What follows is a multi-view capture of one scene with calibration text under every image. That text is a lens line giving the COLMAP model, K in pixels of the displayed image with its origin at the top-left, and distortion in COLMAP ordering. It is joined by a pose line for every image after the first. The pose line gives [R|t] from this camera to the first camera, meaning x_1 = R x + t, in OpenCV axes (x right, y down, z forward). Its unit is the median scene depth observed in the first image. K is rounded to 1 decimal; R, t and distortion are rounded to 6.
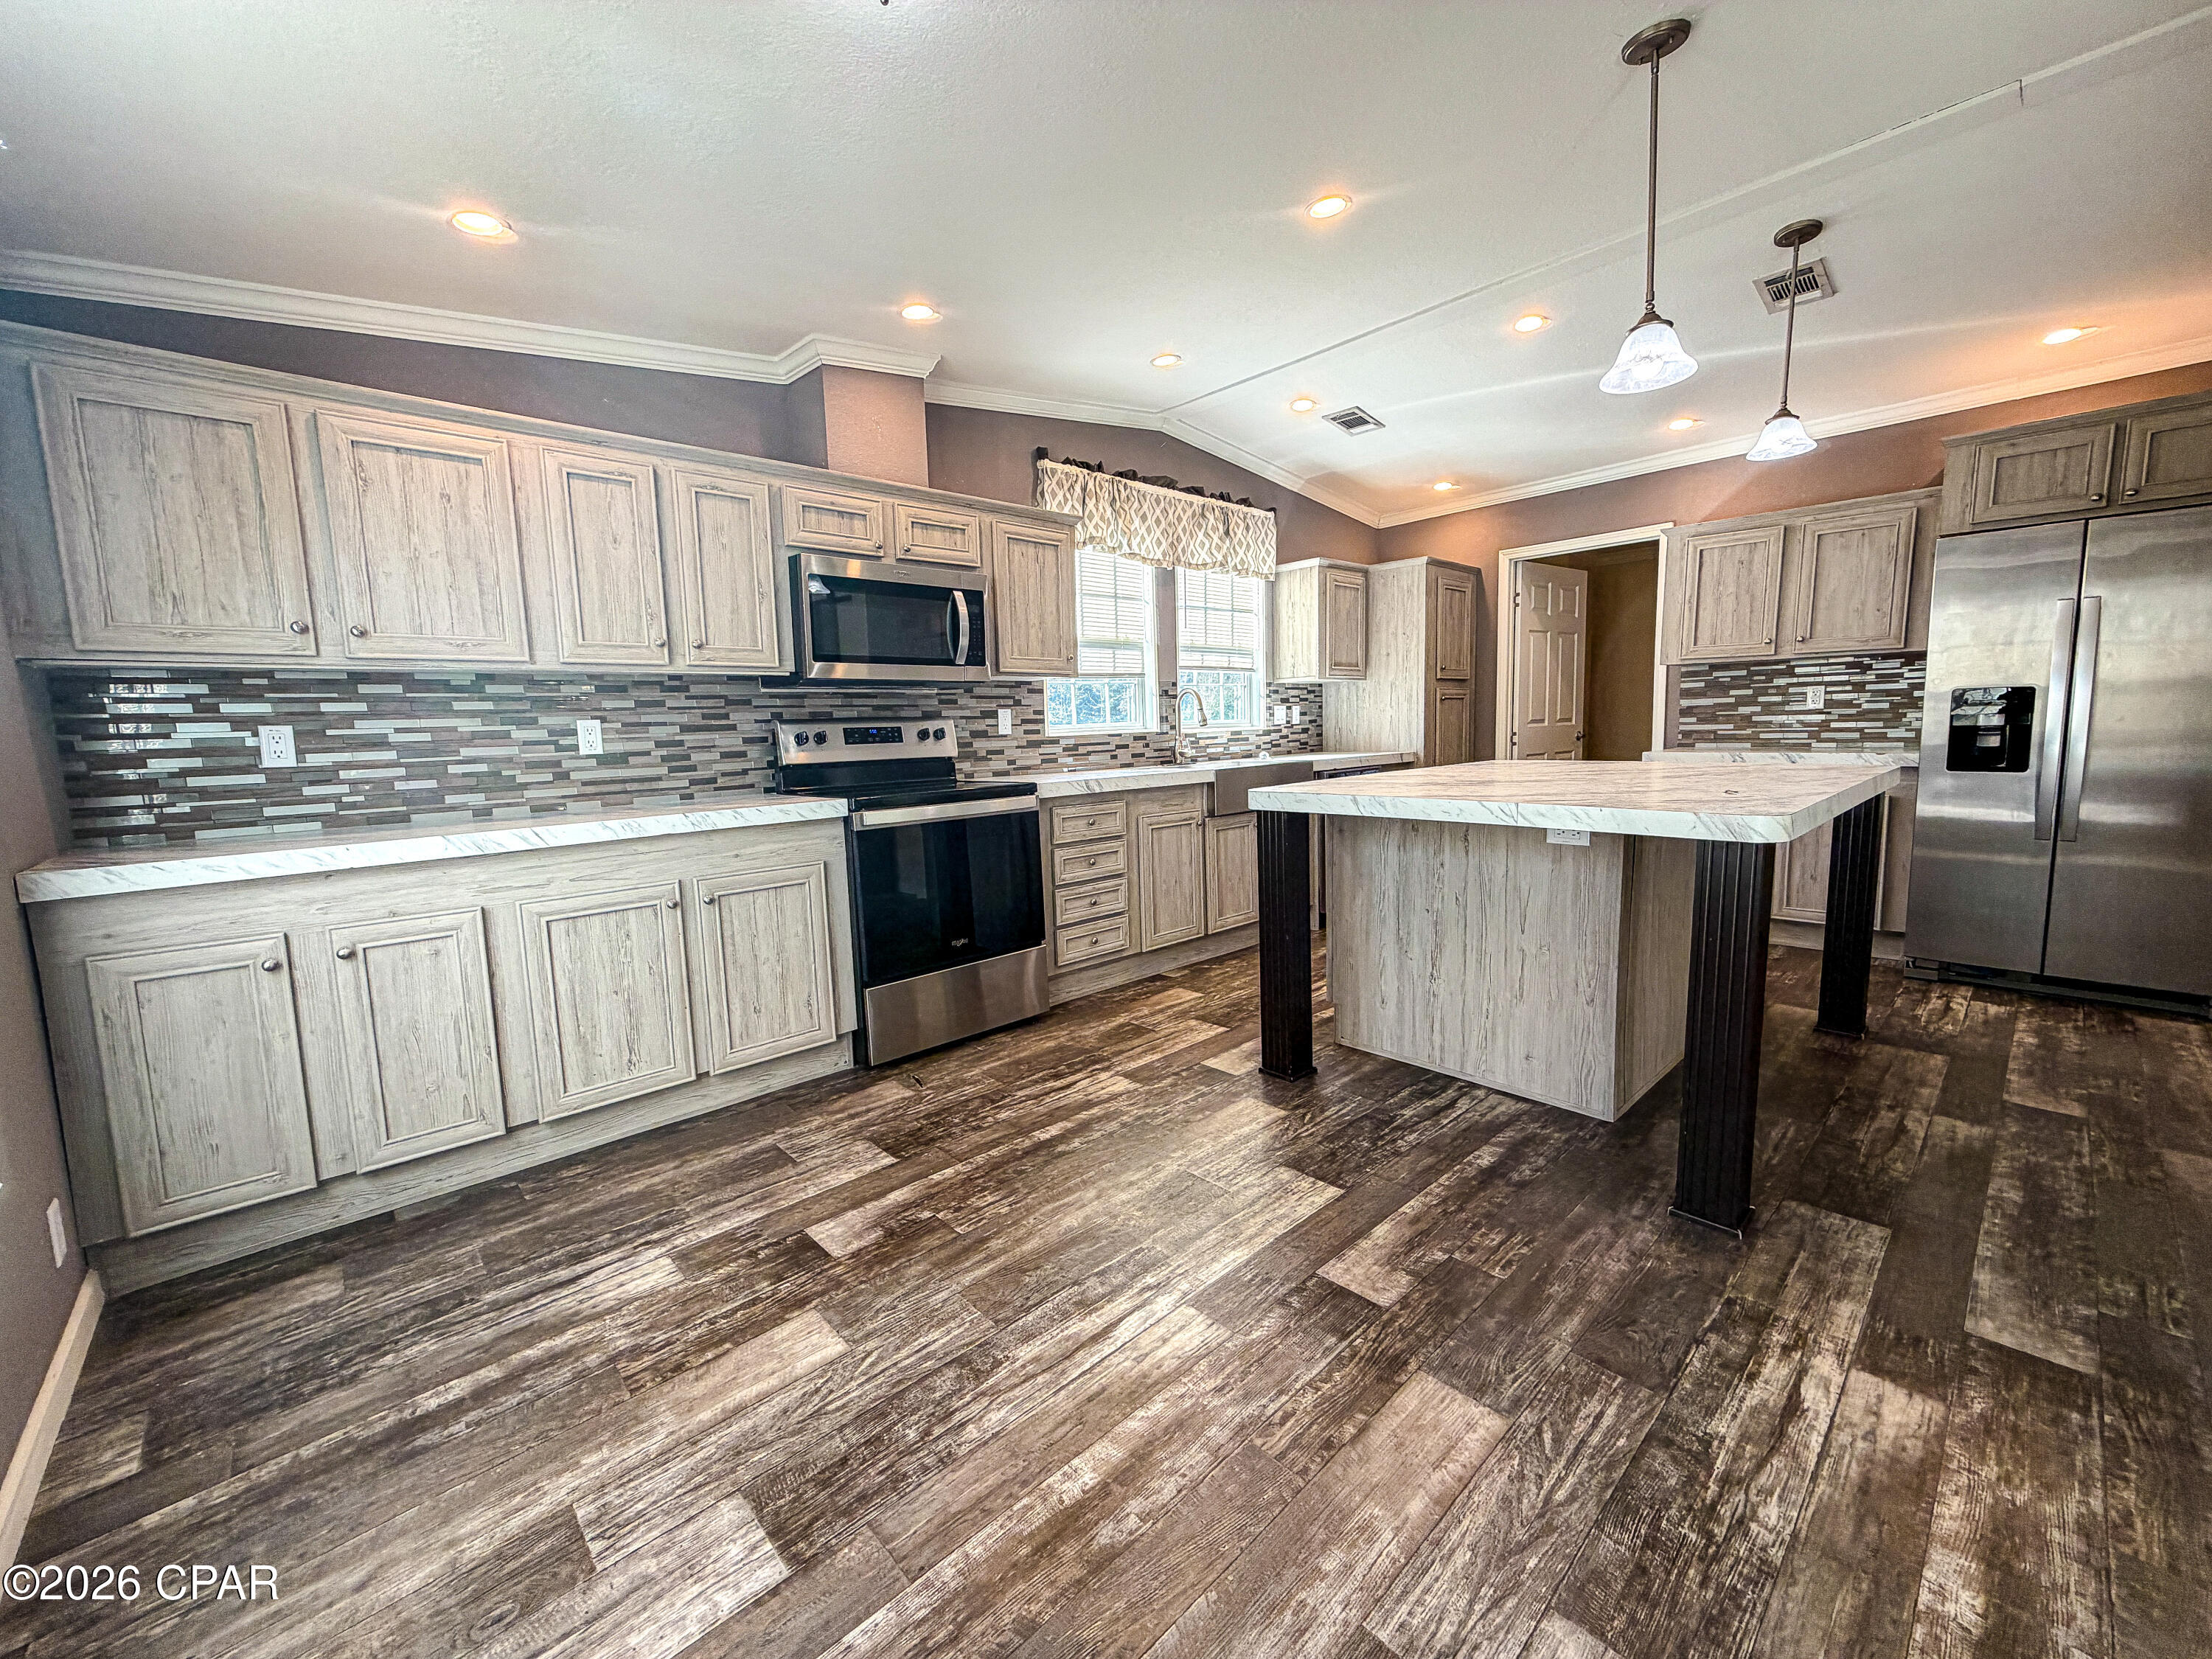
lens RADIAL K [[883.5, 0, 1097.0], [0, 883.5, 828.6], [0, 0, 1]] dist [0.002741, -0.000197]
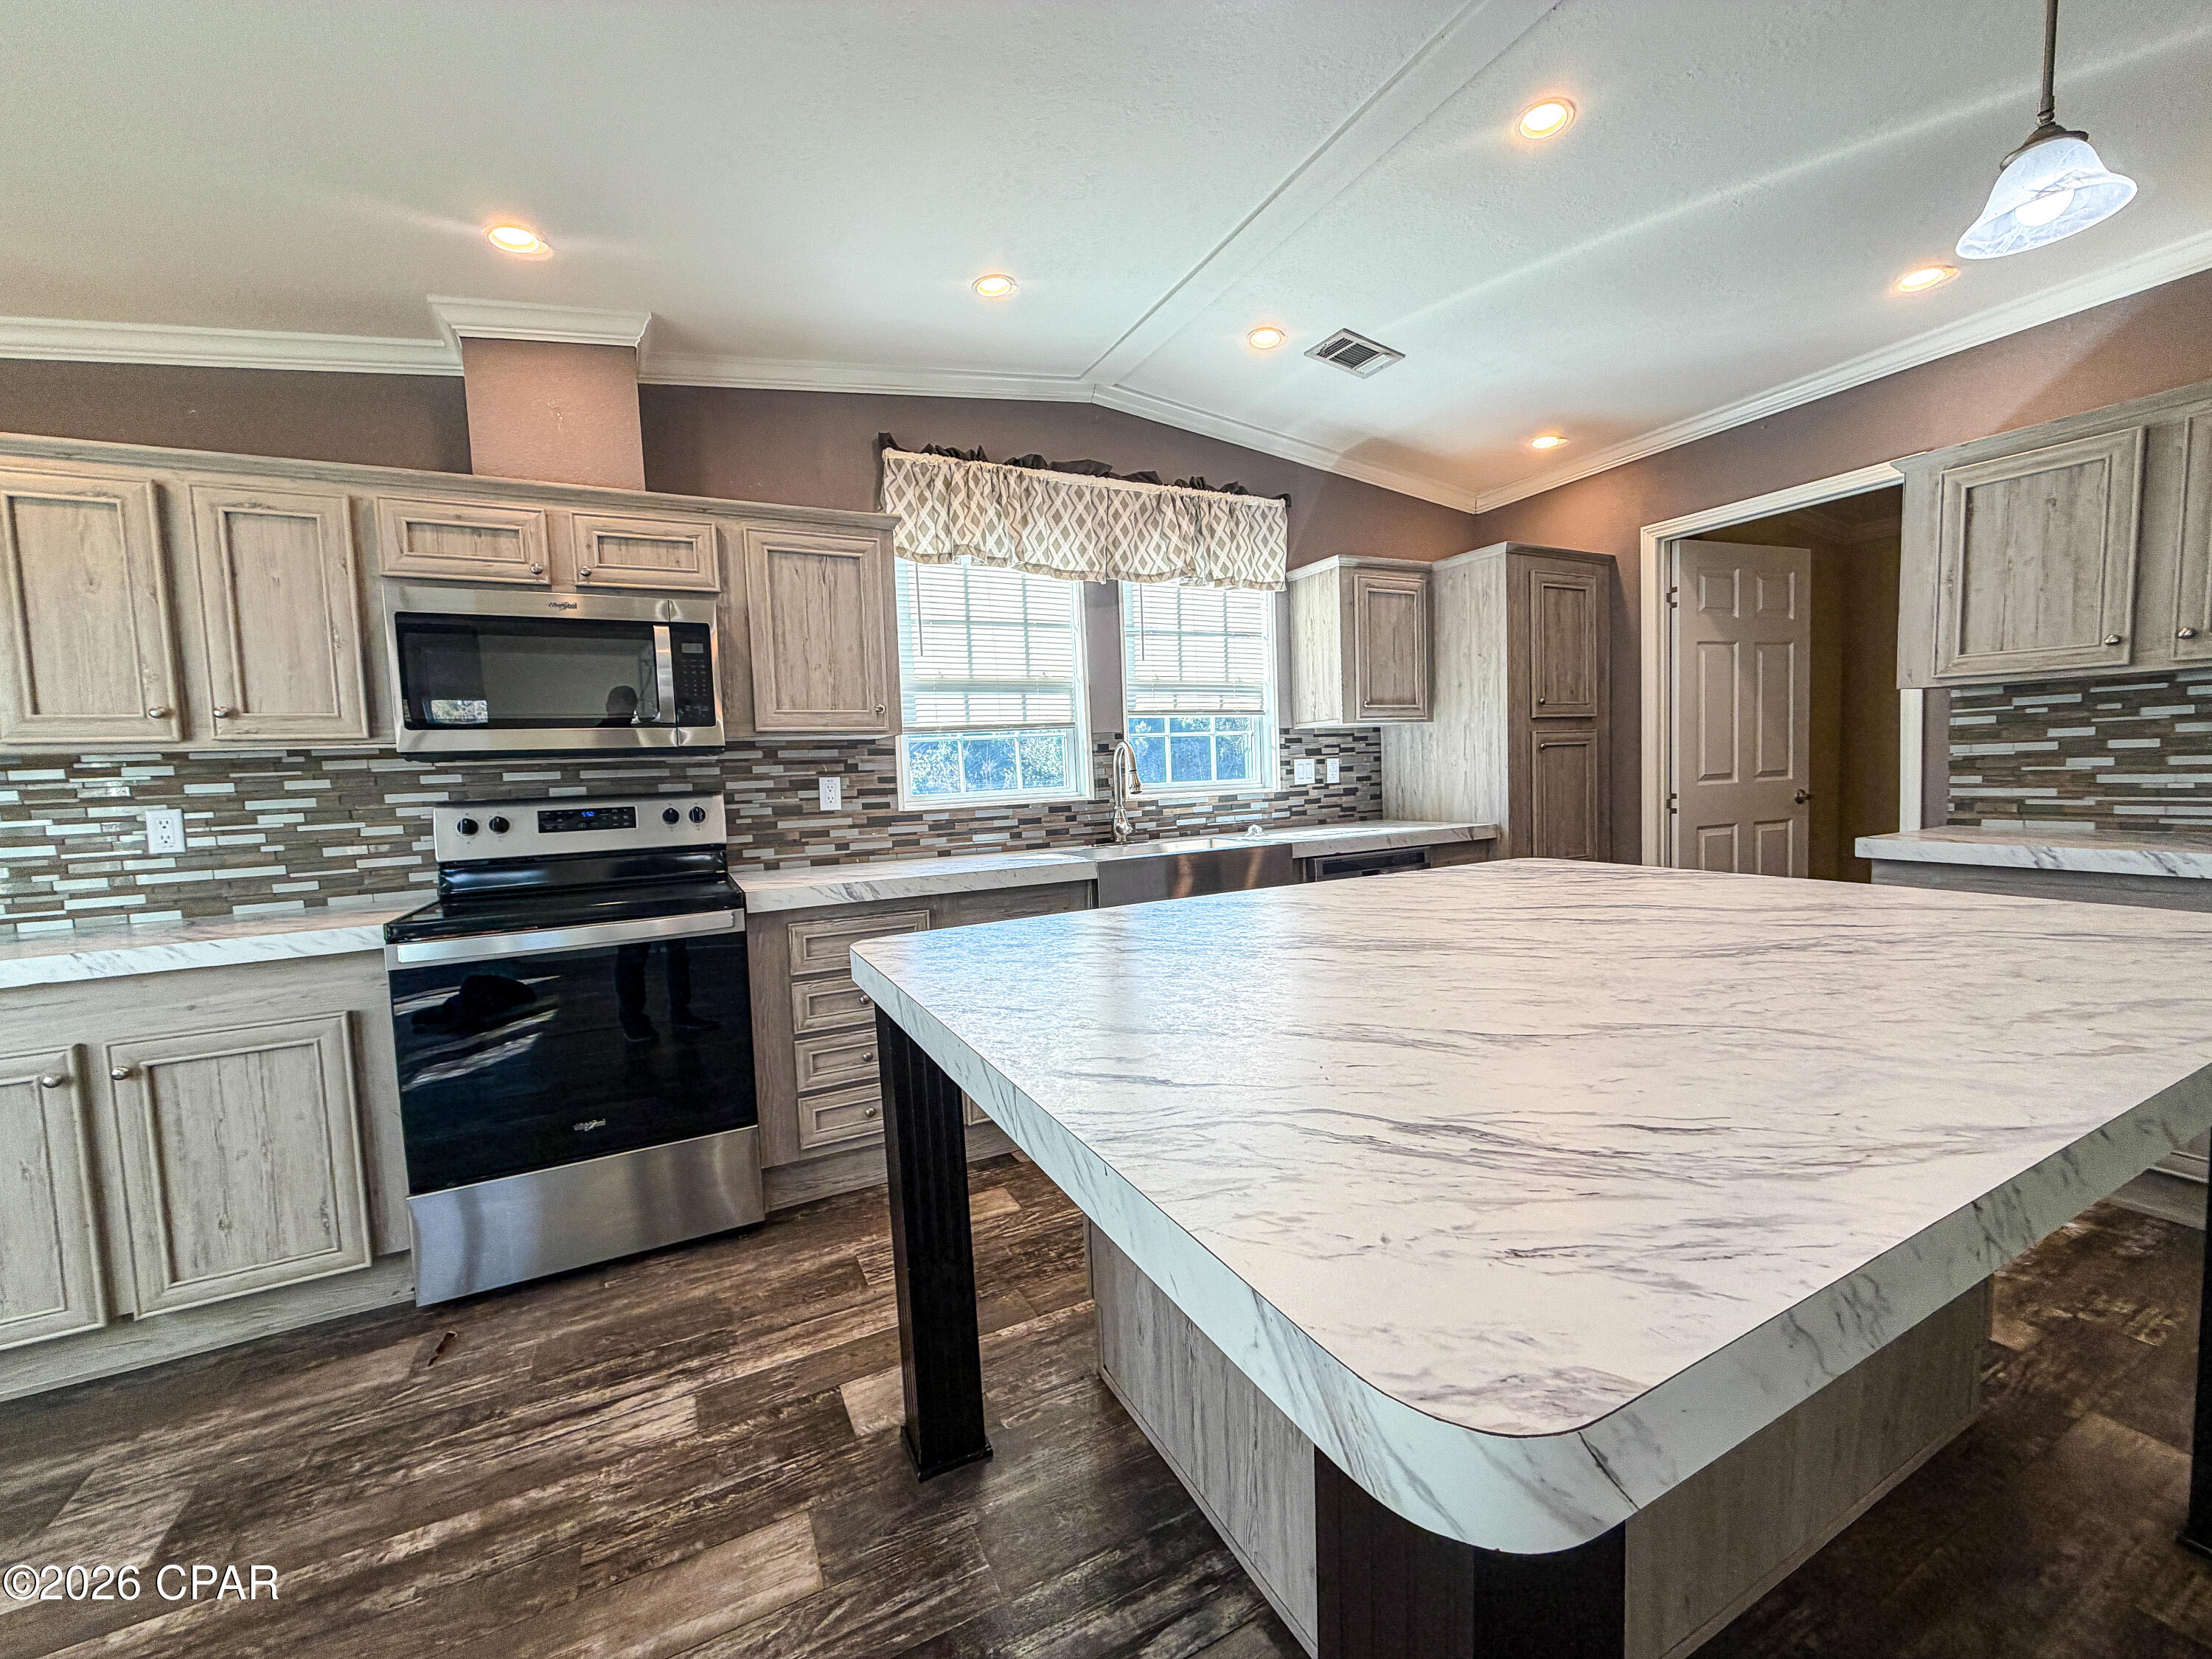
lens RADIAL K [[883.5, 0, 1098.3], [0, 883.5, 829.5], [0, 0, 1]] dist [0.002741, -0.000197]
pose [[0.963032, 0.009771, -0.269210, 0.299724], [-0.020506, 0.999101, -0.037094, -0.062172], [0.268606, 0.041243, 0.962367, 0.308777]]
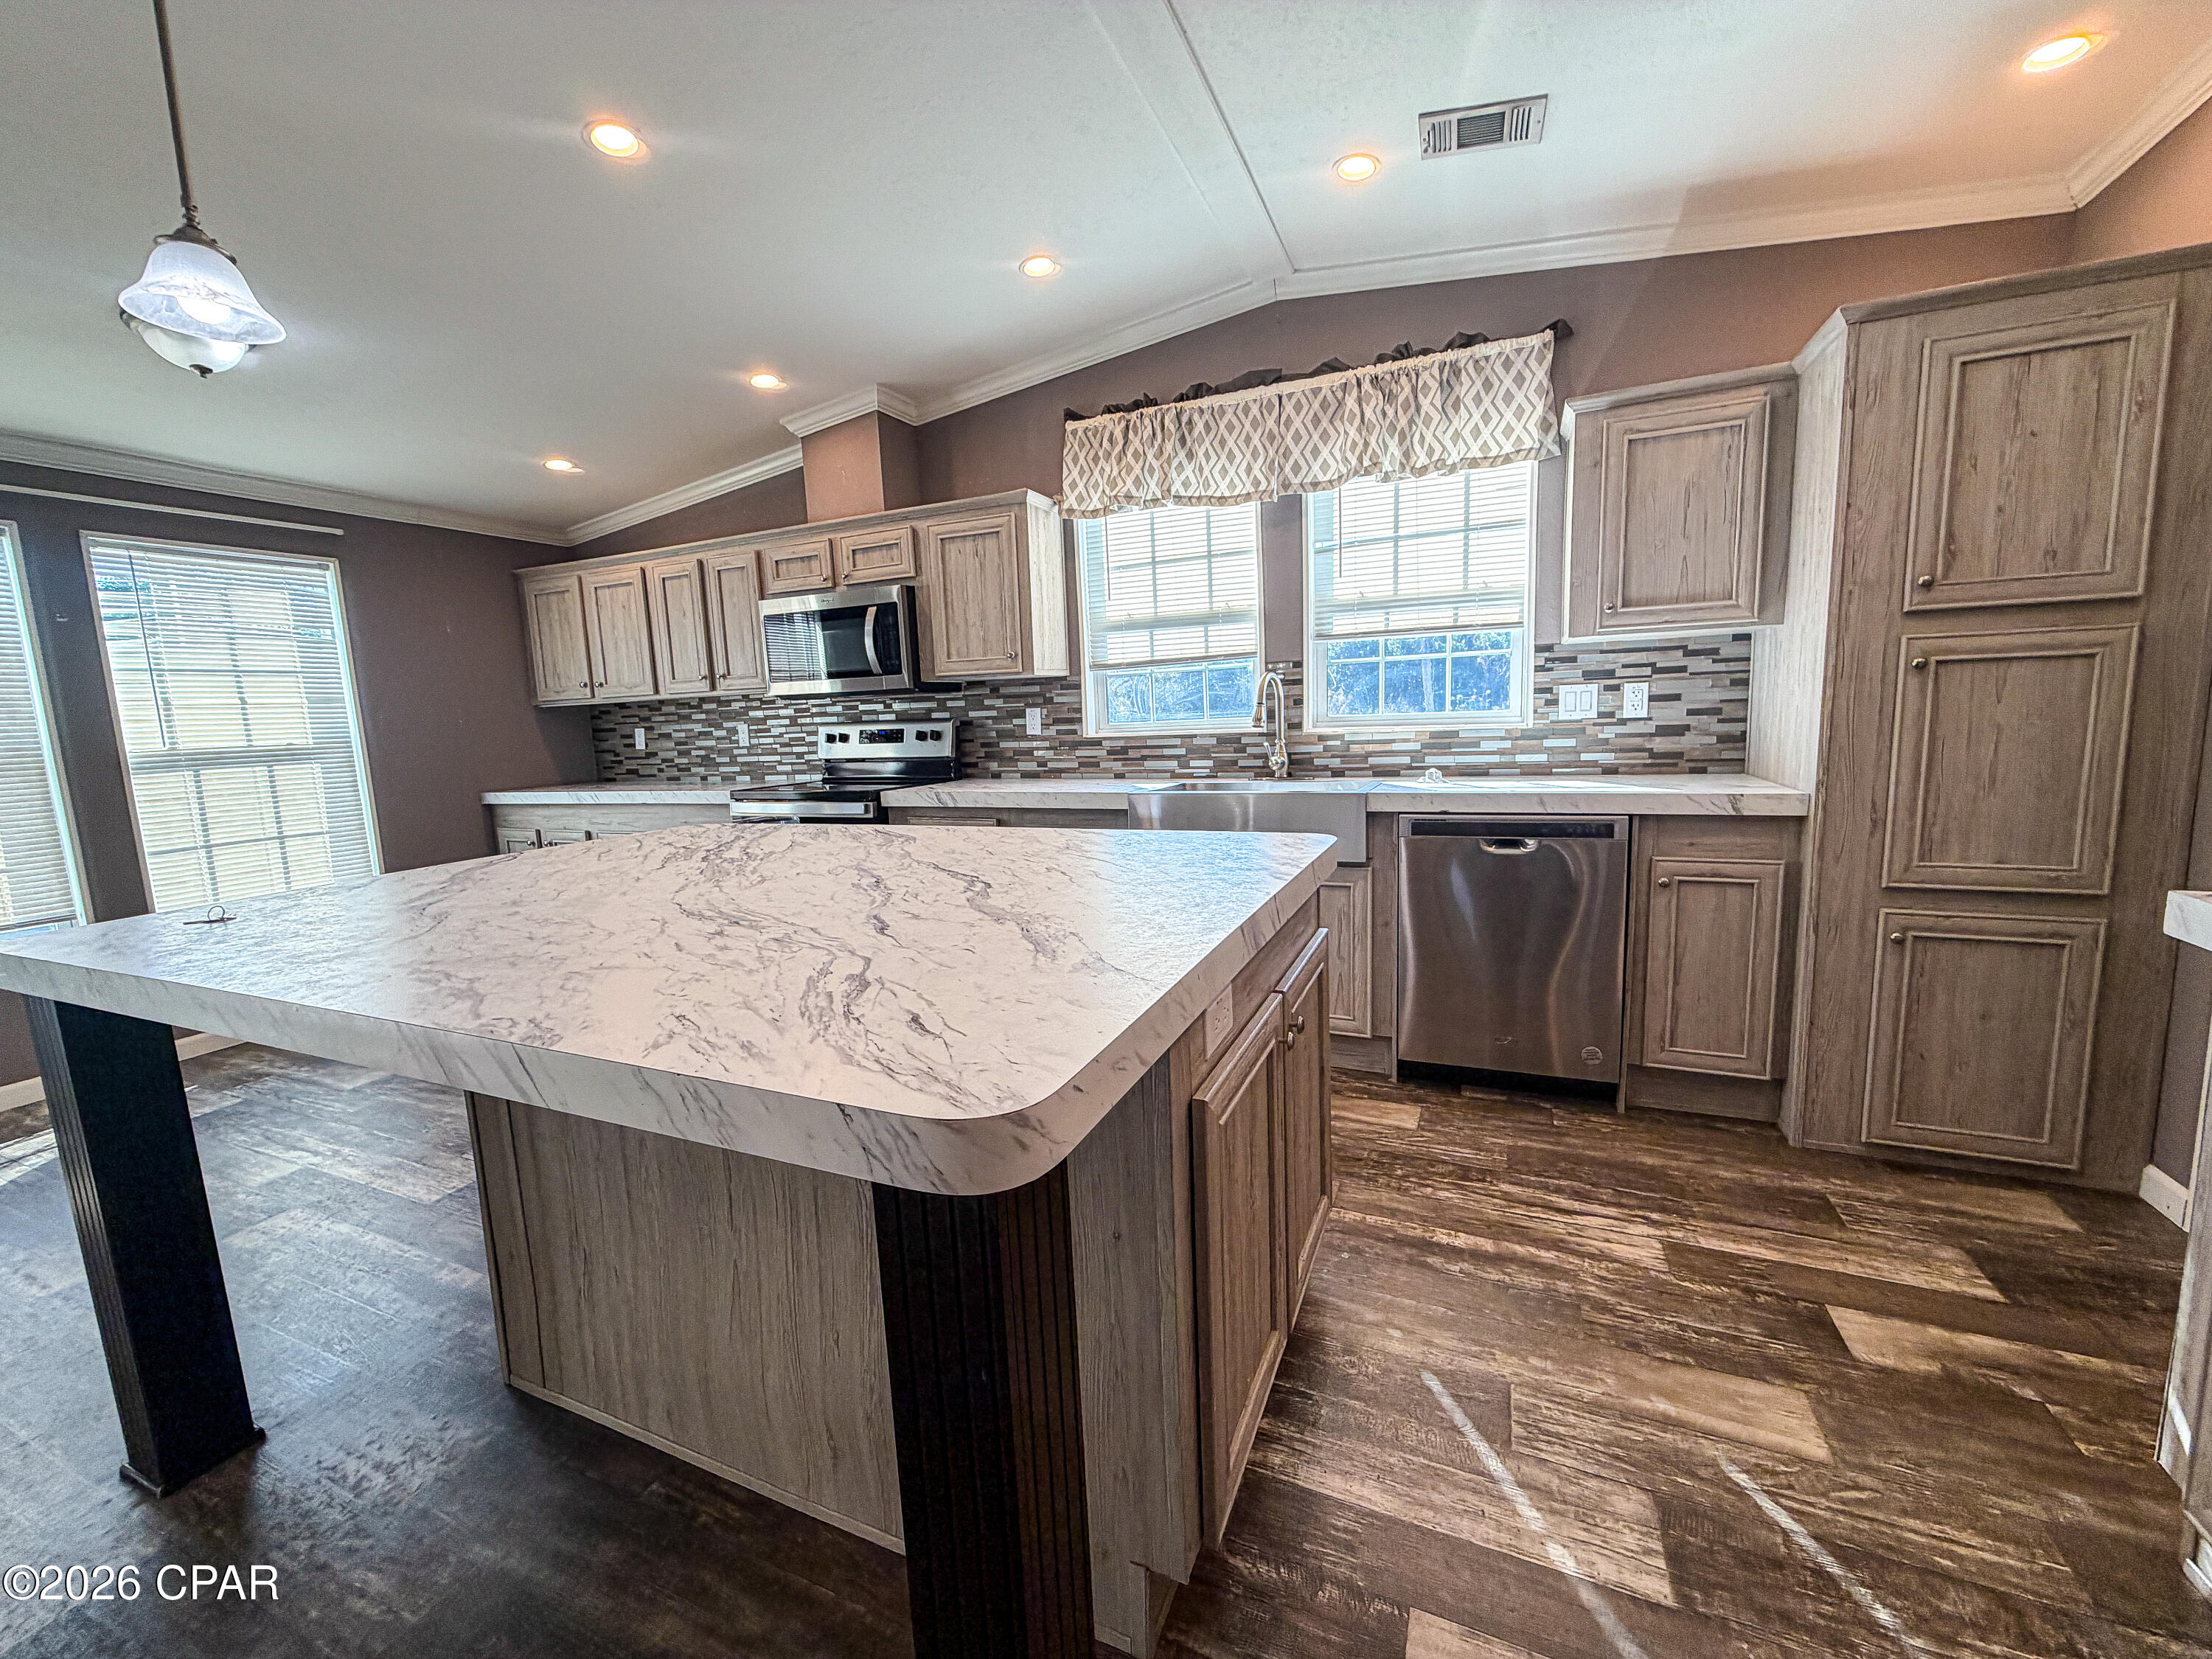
lens RADIAL K [[883.5, 0, 1099.4], [0, 883.5, 825.6], [0, 0, 1]] dist [0.002741, -0.000197]
pose [[0.394094, 0.133884, -0.909266, 0.745618], [-0.079543, 0.990589, 0.111383, -0.112858], [0.915622, 0.028430, 0.401035, 0.639173]]
